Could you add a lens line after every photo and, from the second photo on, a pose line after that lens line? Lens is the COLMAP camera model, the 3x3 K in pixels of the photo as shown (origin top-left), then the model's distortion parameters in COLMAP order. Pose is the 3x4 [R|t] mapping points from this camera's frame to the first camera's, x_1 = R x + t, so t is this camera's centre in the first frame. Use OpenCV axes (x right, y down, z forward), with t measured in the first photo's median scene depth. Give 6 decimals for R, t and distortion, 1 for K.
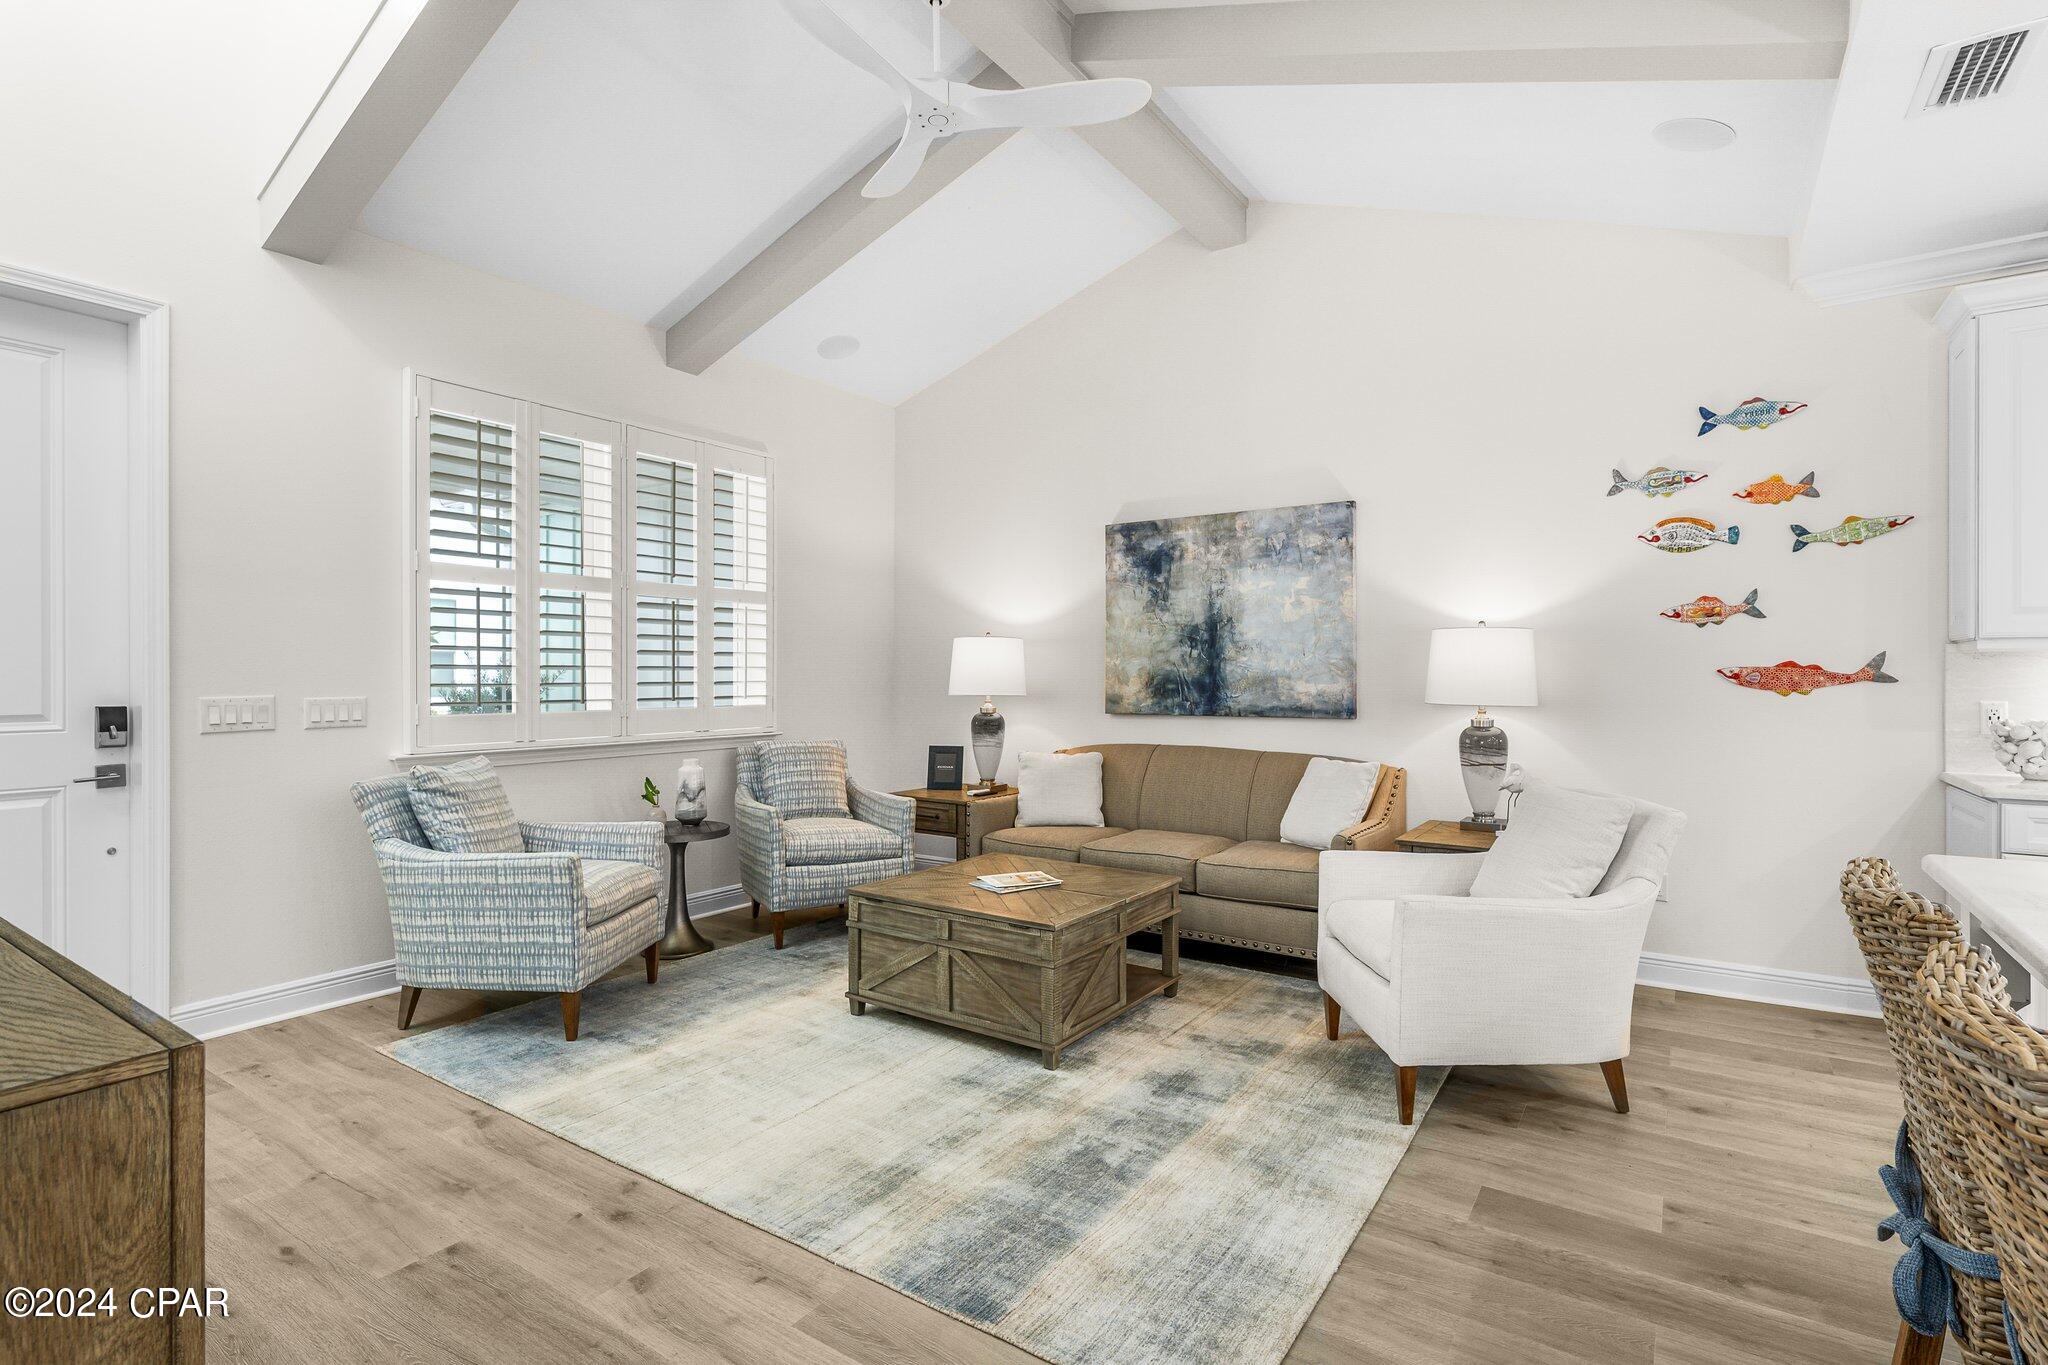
lens RADIAL K [[977.5, 0, 1004.2], [0, 977.5, 676.3], [0, 0, 1]] dist [0.002168, -0.000570]
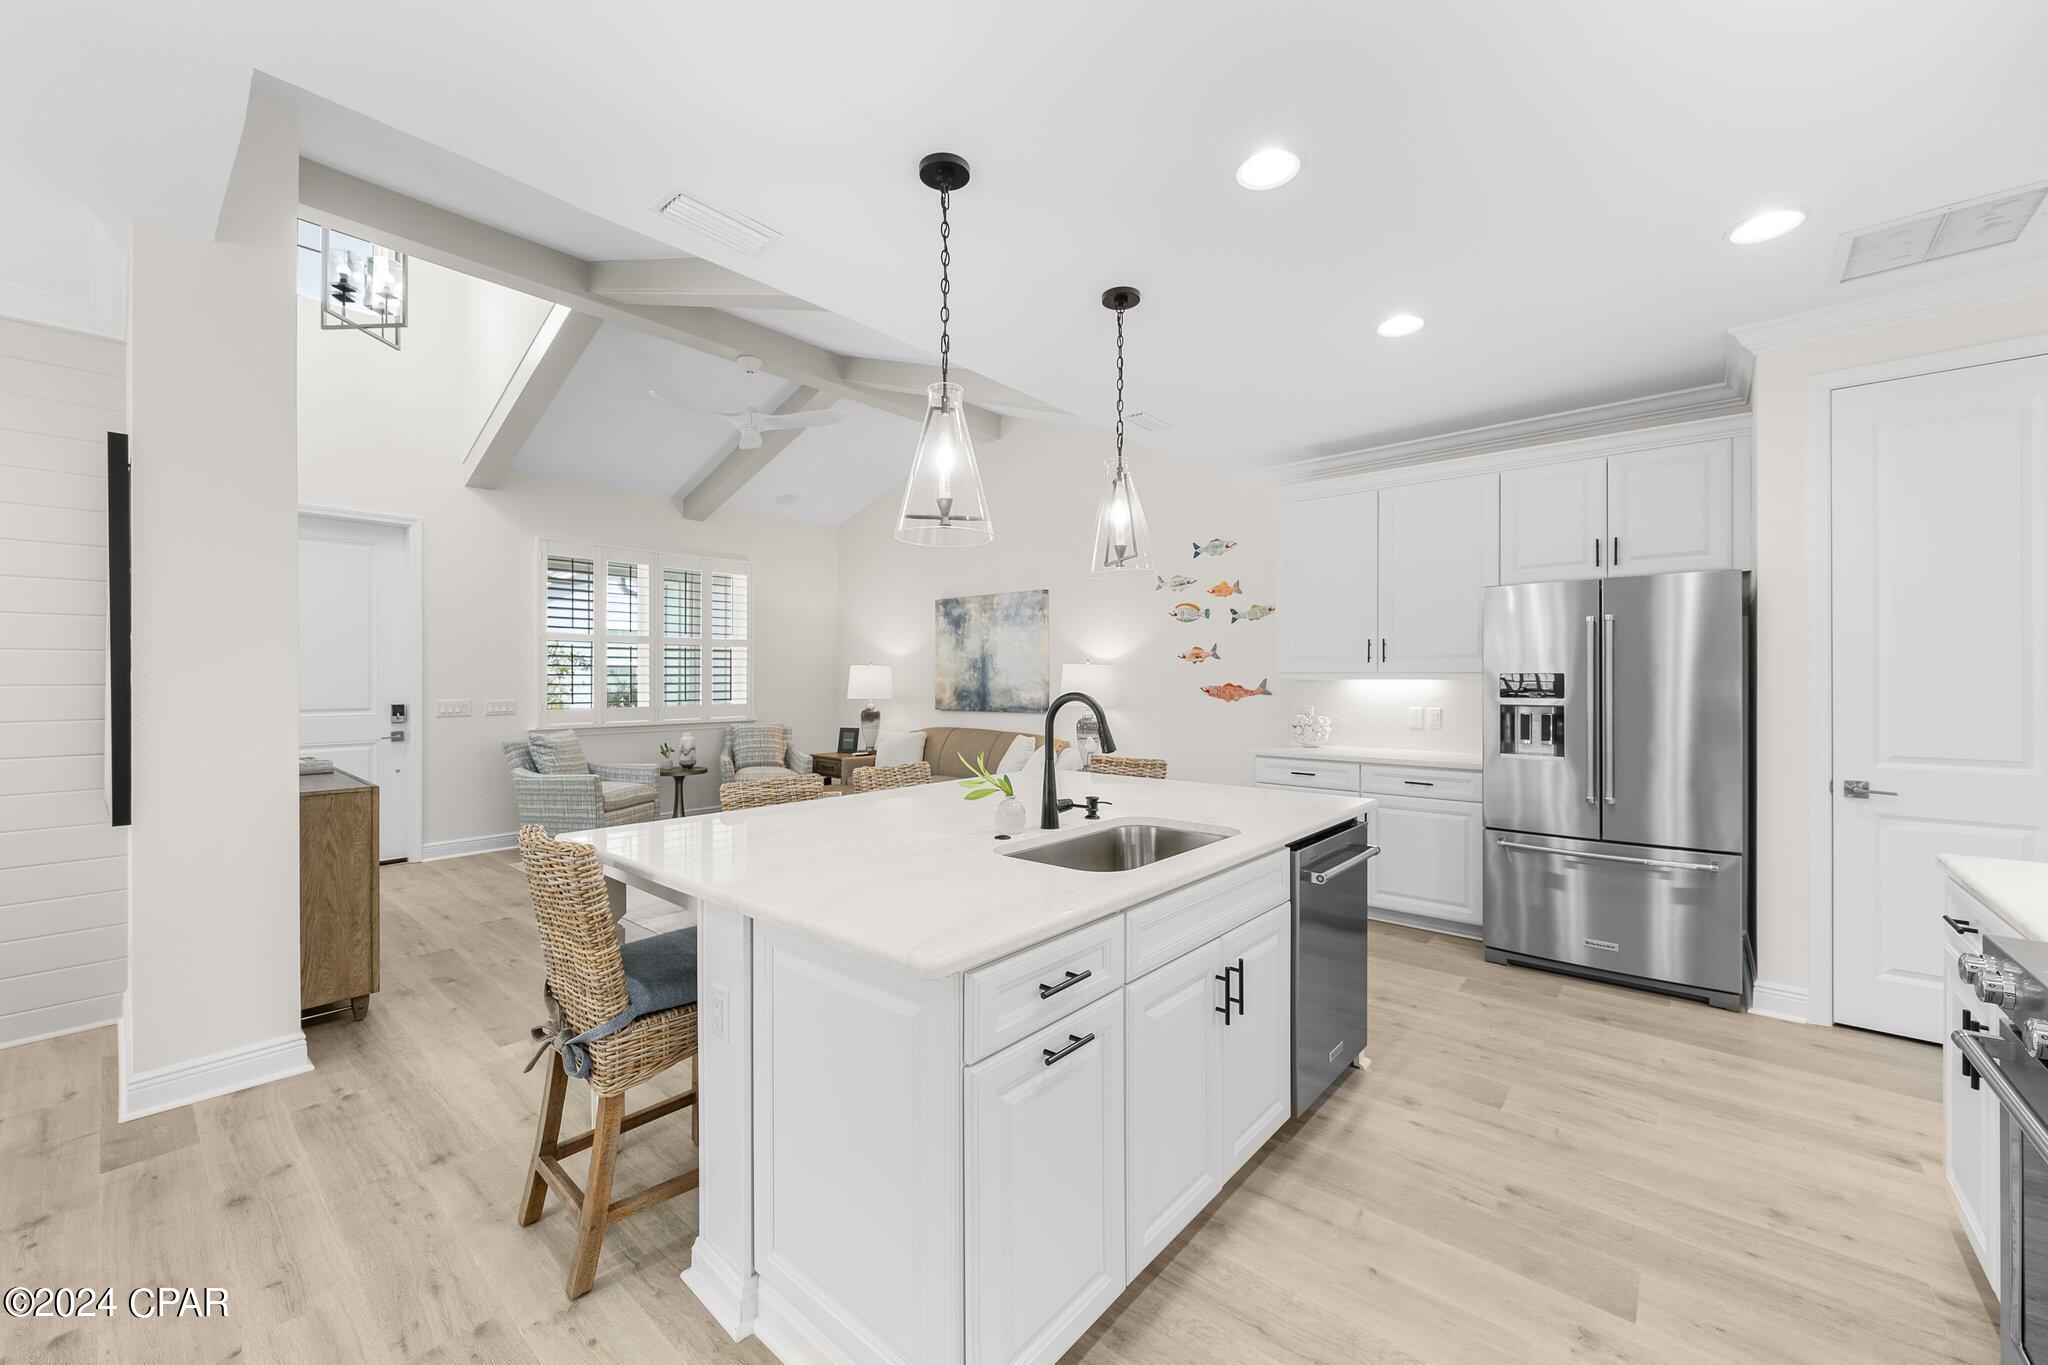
lens RADIAL K [[804.1, 0, 1023.0], [0, 804.1, 677.4], [0, 0, 1]] dist [0.003669, -0.000247]
pose [[0.992962, 0.000155, -0.118431, 0.482996], [-0.000267, 1.000000, -0.000929, -0.019861], [0.118431, 0.000954, 0.992962, -0.436890]]
